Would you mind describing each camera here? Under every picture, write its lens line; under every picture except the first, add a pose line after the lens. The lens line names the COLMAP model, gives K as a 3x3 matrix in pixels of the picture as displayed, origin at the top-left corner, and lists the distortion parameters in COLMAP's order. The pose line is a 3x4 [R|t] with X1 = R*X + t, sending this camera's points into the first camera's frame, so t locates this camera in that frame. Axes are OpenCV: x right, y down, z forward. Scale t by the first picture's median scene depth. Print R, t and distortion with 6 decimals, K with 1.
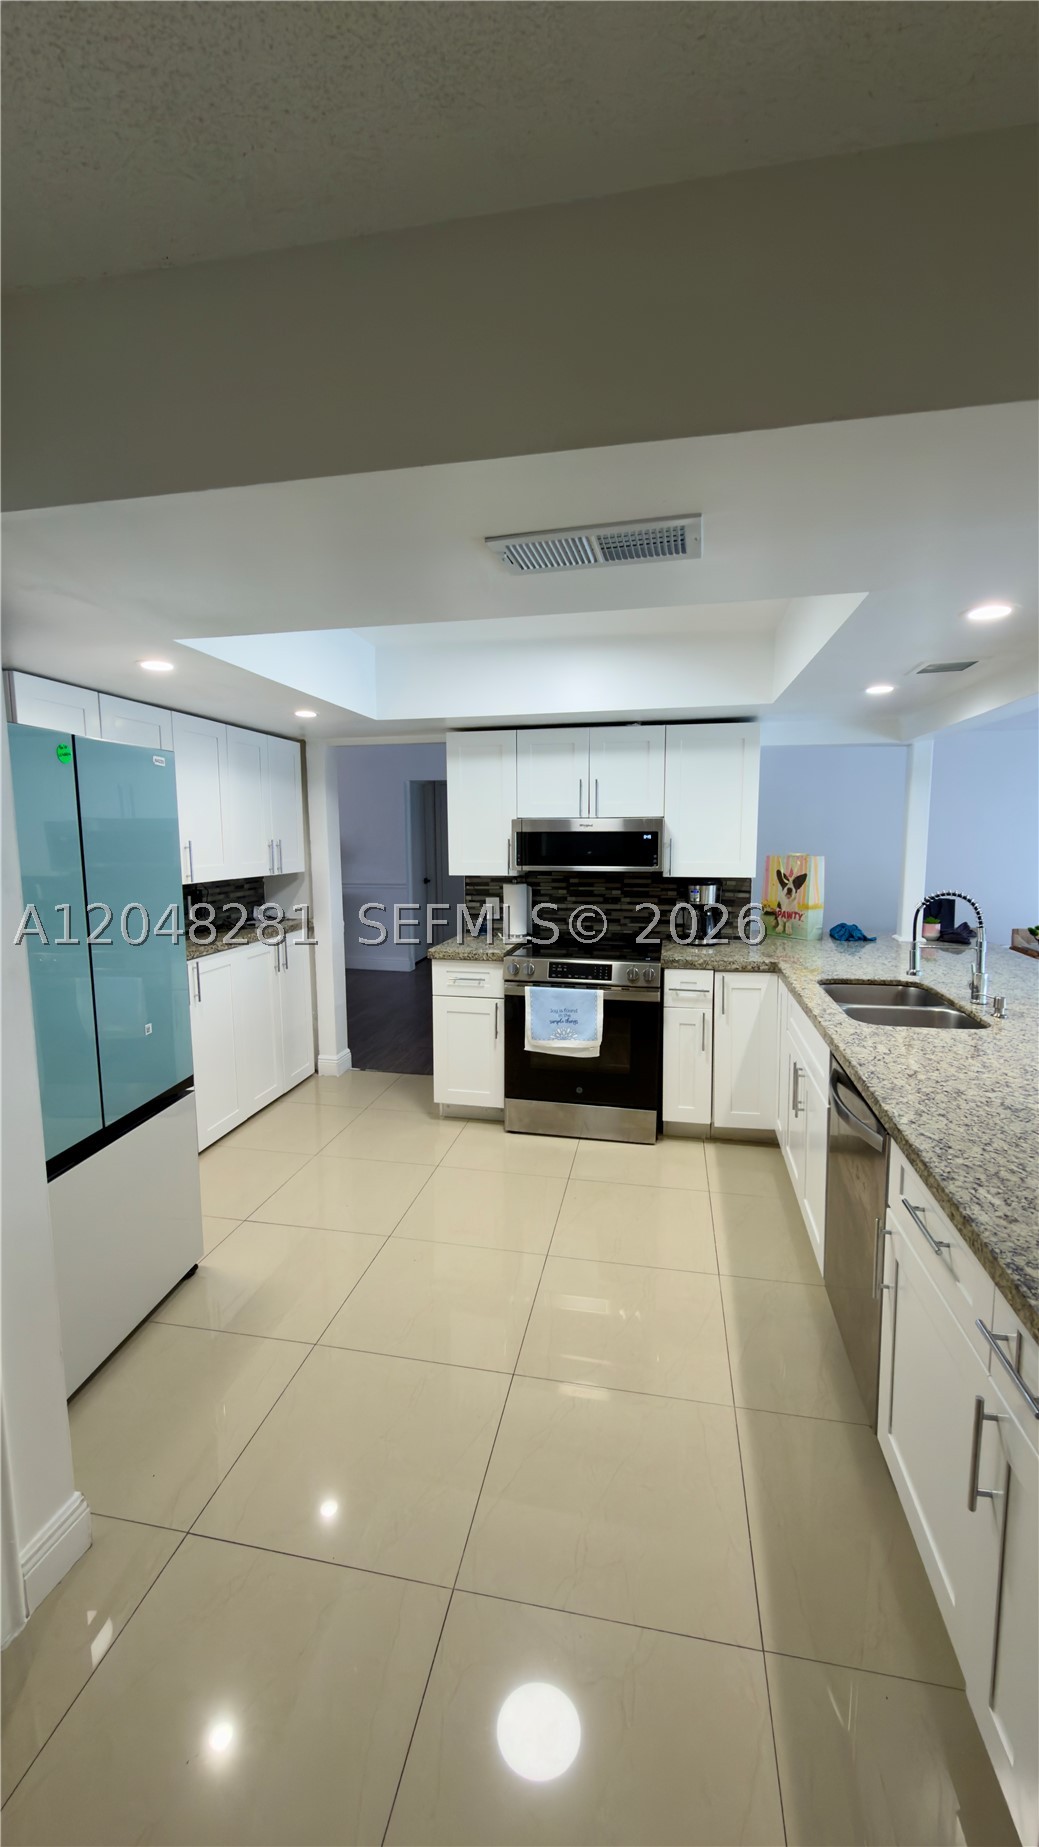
lens RADIAL K [[736.6, 0, 521.9], [0, 736.6, 923.9], [0, 0, 1]] dist [0.001349, 0.000055]
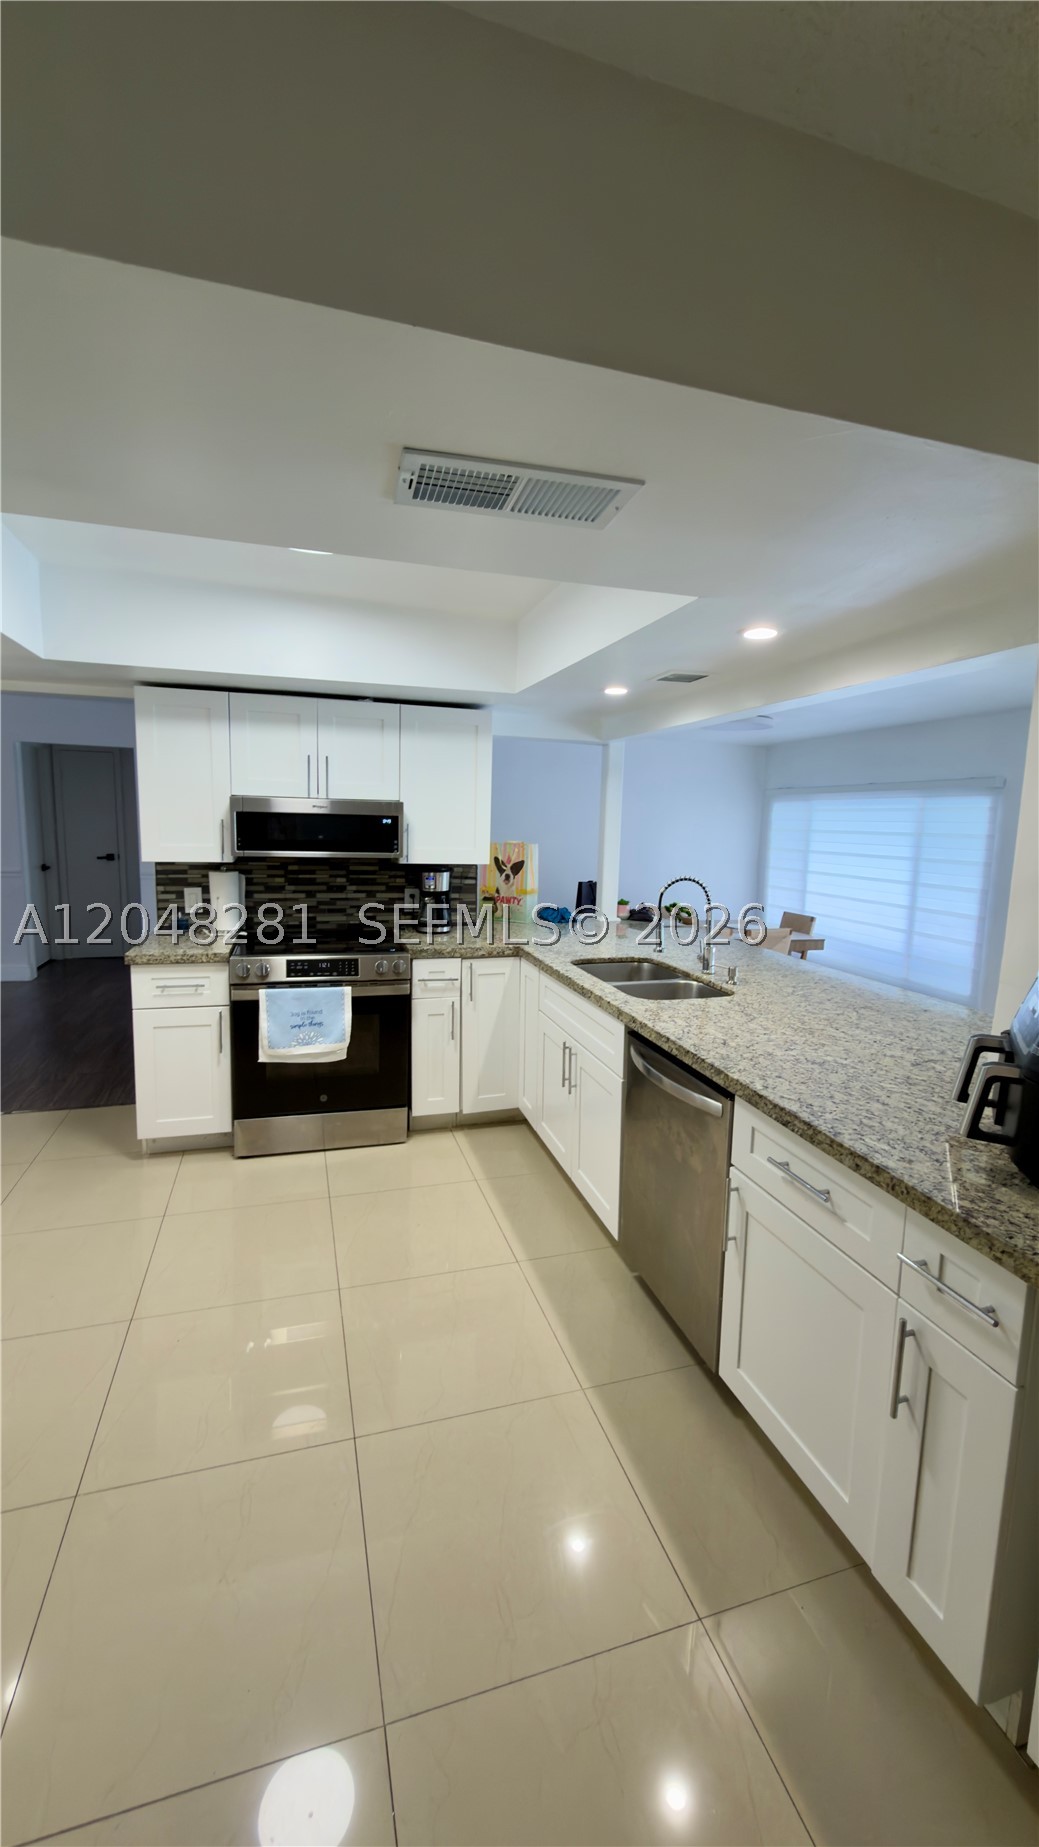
lens RADIAL K [[736.6, 0, 521.9], [0, 736.6, 923.9], [0, 0, 1]] dist [0.001349, 0.000055]
pose [[0.879955, -0.039079, 0.473448, -0.130282], [0.029594, 0.999184, 0.027471, -0.007418], [-0.474135, -0.010162, 0.880393, 0.084338]]
